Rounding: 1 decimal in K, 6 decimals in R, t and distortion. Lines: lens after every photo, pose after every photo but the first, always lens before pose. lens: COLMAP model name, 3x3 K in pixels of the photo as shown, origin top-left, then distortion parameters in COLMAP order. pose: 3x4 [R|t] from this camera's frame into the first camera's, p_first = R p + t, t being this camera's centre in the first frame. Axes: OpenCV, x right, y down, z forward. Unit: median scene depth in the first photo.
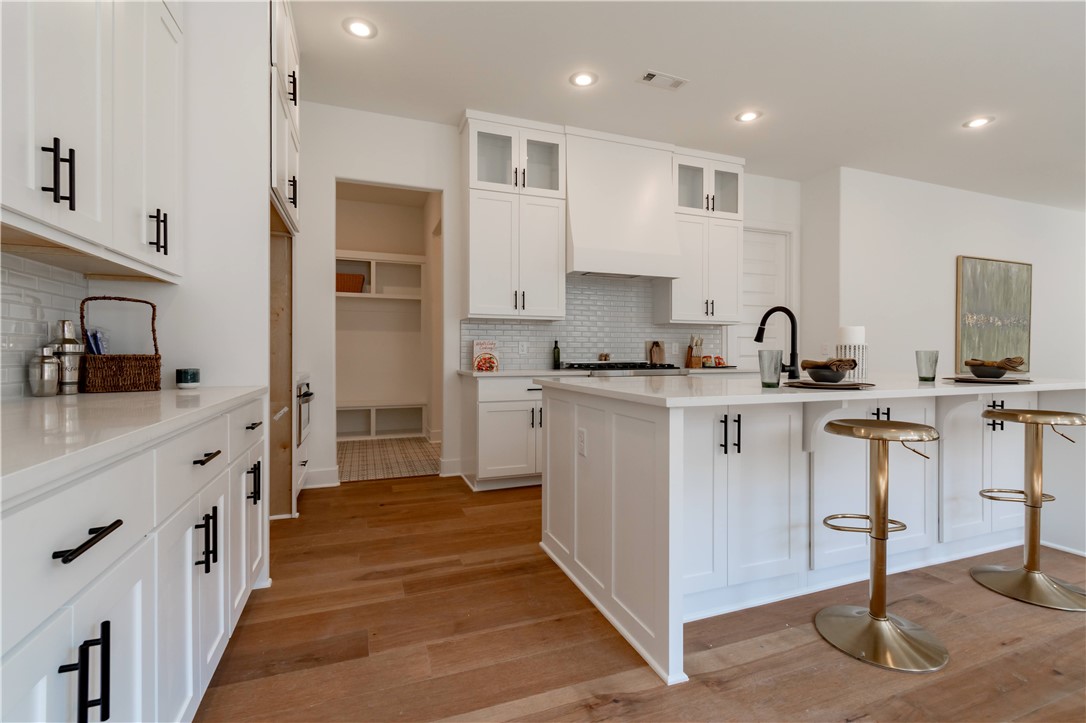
lens RADIAL K [[484.7, 0, 553.1], [0, 484.7, 353.5], [0, 0, 1]] dist [-0.001045, -0.001145]
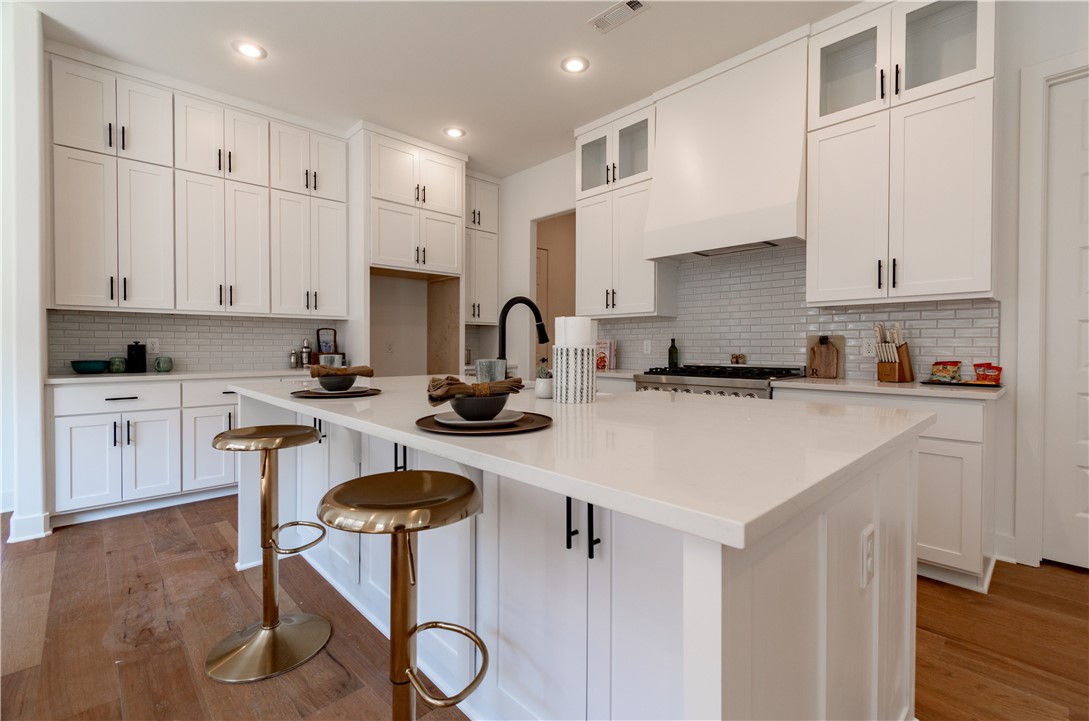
lens RADIAL K [[486.0, 0, 550.7], [0, 486.0, 353.1], [0, 0, 1]] dist [-0.001045, -0.001145]
pose [[0.397897, 0.011178, -0.917362, 0.760899], [-0.001730, 0.999933, 0.011434, -0.010827], [0.917428, -0.002963, 0.397890, 0.477787]]
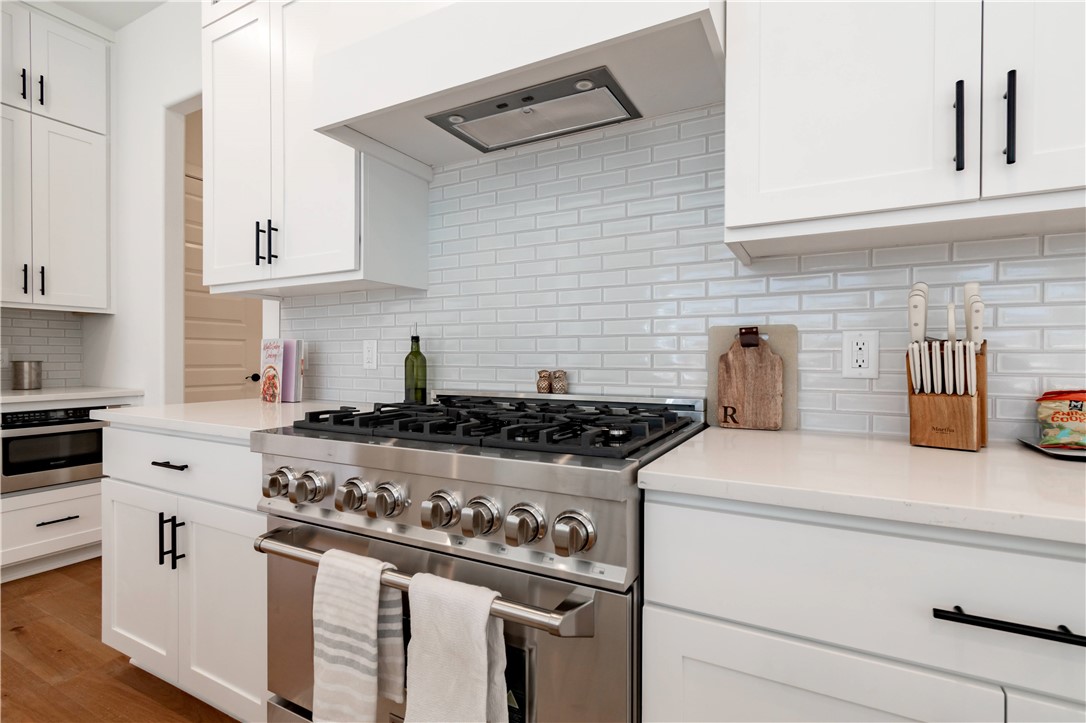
lens RADIAL K [[484.7, 0, 535.0], [0, 484.7, 362.4], [0, 0, 1]] dist [-0.001045, -0.001145]
pose [[0.671312, 0.008318, -0.741128, 0.379248], [-0.000231, 0.999939, 0.011014, -0.009796], [0.741175, -0.007223, 0.671273, 0.856064]]
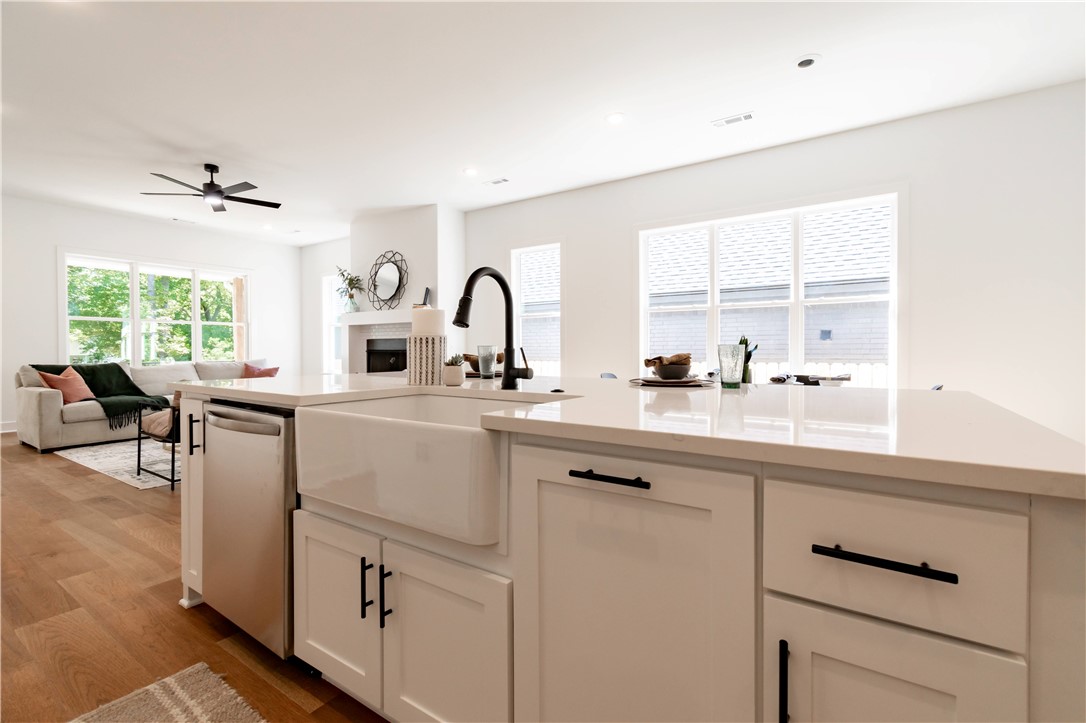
lens RADIAL K [[484.7, 0, 556.2], [0, 484.7, 352.4], [0, 0, 1]] dist [-0.001045, -0.001145]
pose [[-0.595555, -0.002782, 0.803310, -0.050944], [0.001315, 0.999989, 0.004439, 0.004797], [-0.803313, 0.003700, -0.595545, 0.832907]]
